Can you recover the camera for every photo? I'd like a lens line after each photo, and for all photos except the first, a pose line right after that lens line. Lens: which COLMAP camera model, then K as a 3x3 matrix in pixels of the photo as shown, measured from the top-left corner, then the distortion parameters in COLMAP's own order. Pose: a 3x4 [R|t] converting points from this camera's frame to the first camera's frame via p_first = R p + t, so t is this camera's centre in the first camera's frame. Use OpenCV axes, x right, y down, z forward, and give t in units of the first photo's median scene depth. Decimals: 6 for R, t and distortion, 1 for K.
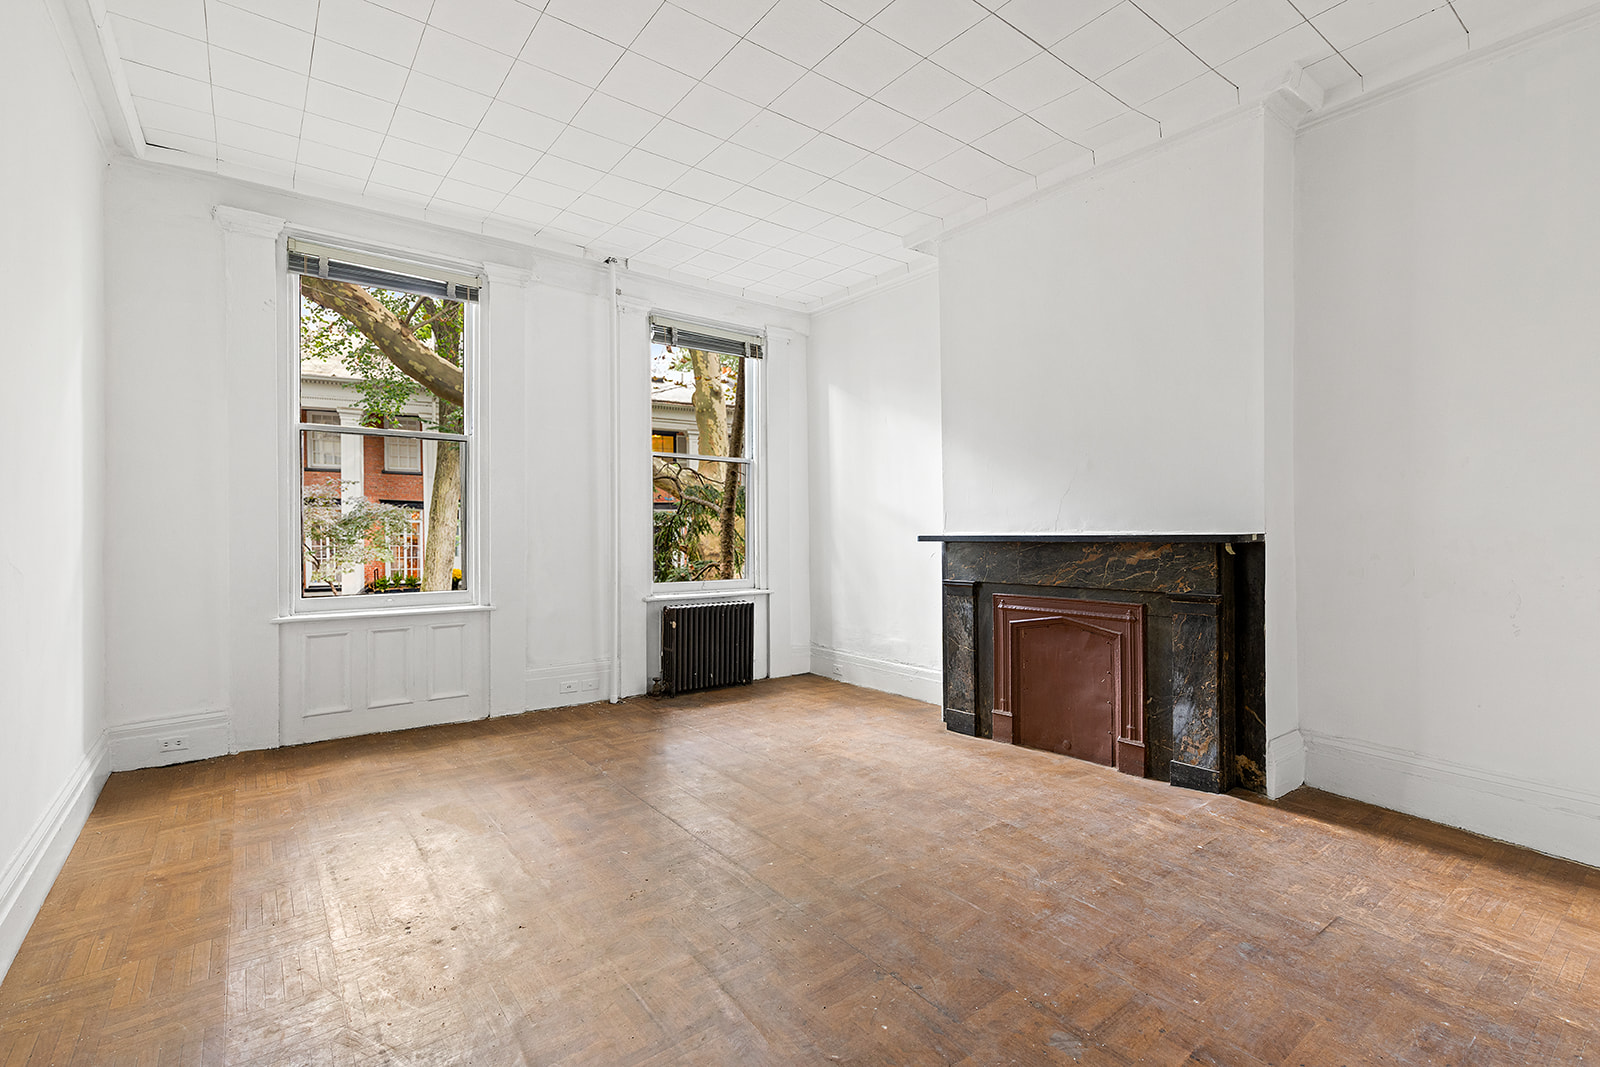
lens RADIAL K [[732.3, 0, 800.0], [0, 732.3, 533.5], [0, 0, 1]] dist [0.032585, -0.000196]
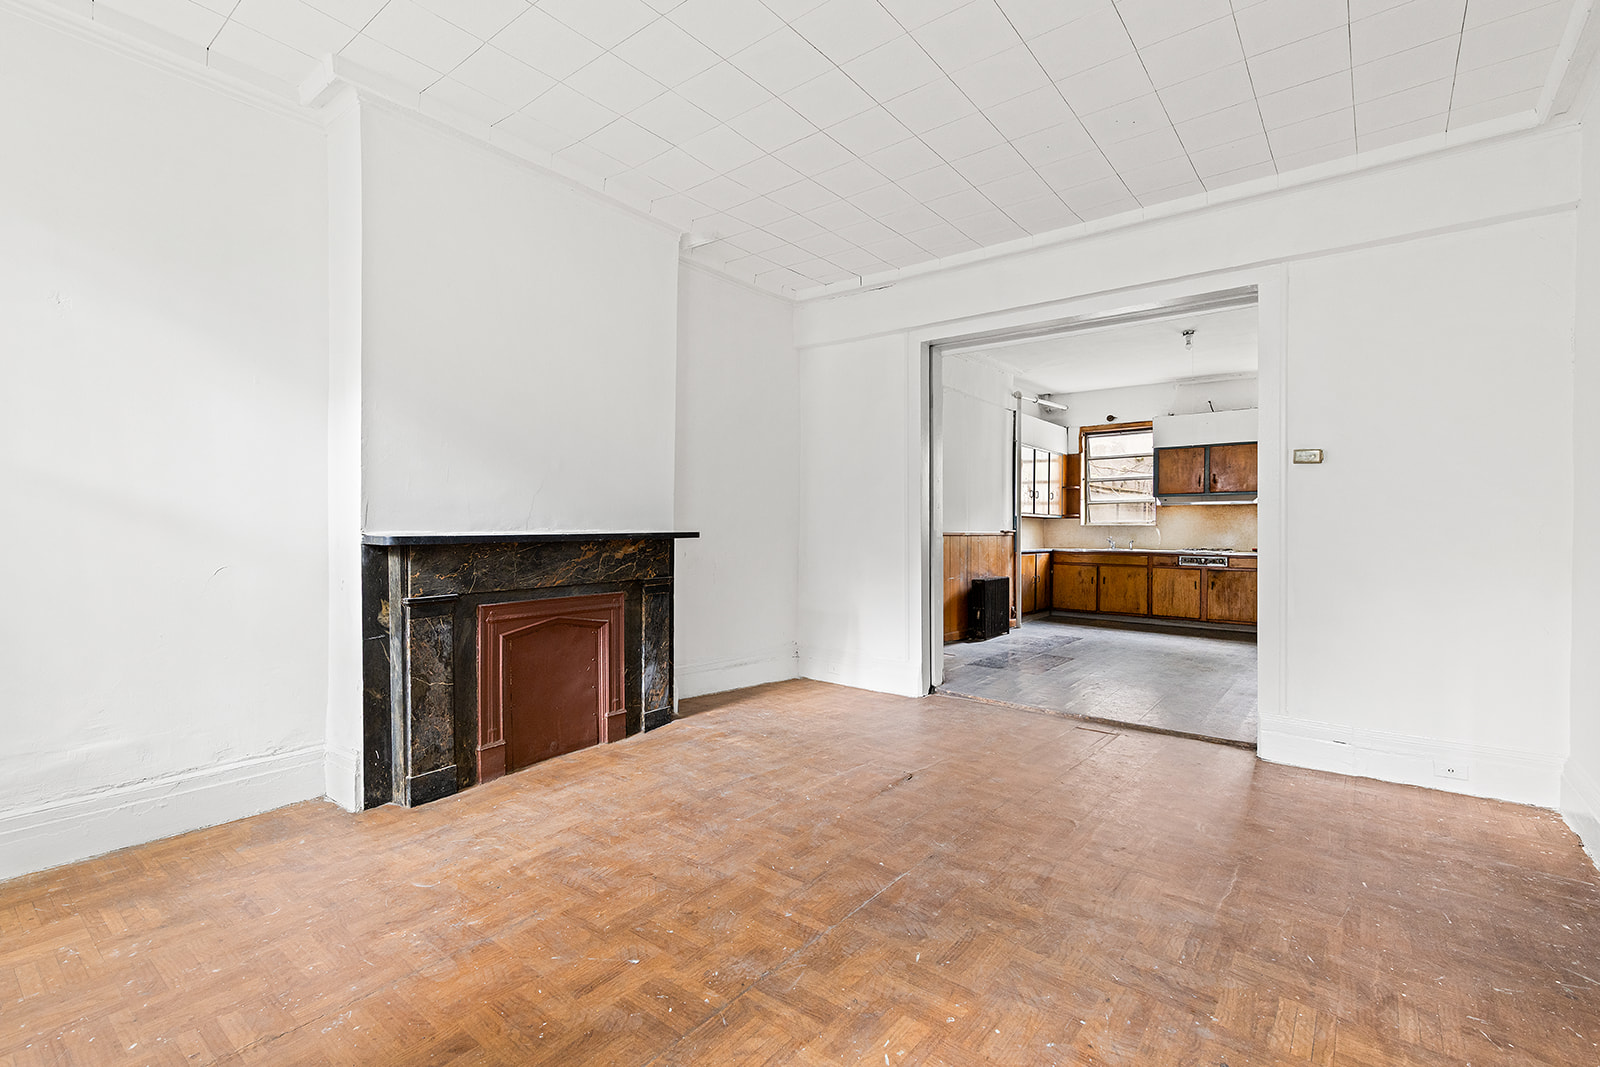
lens RADIAL K [[732.3, 0, 800.0], [0, 732.3, 533.5], [0, 0, 1]] dist [0.032585, -0.000196]
pose [[-0.250037, -0.008933, 0.968195, -0.710907], [-0.001283, 0.999960, 0.008895, -0.007559], [-0.968235, 0.000982, -0.250039, 0.982145]]
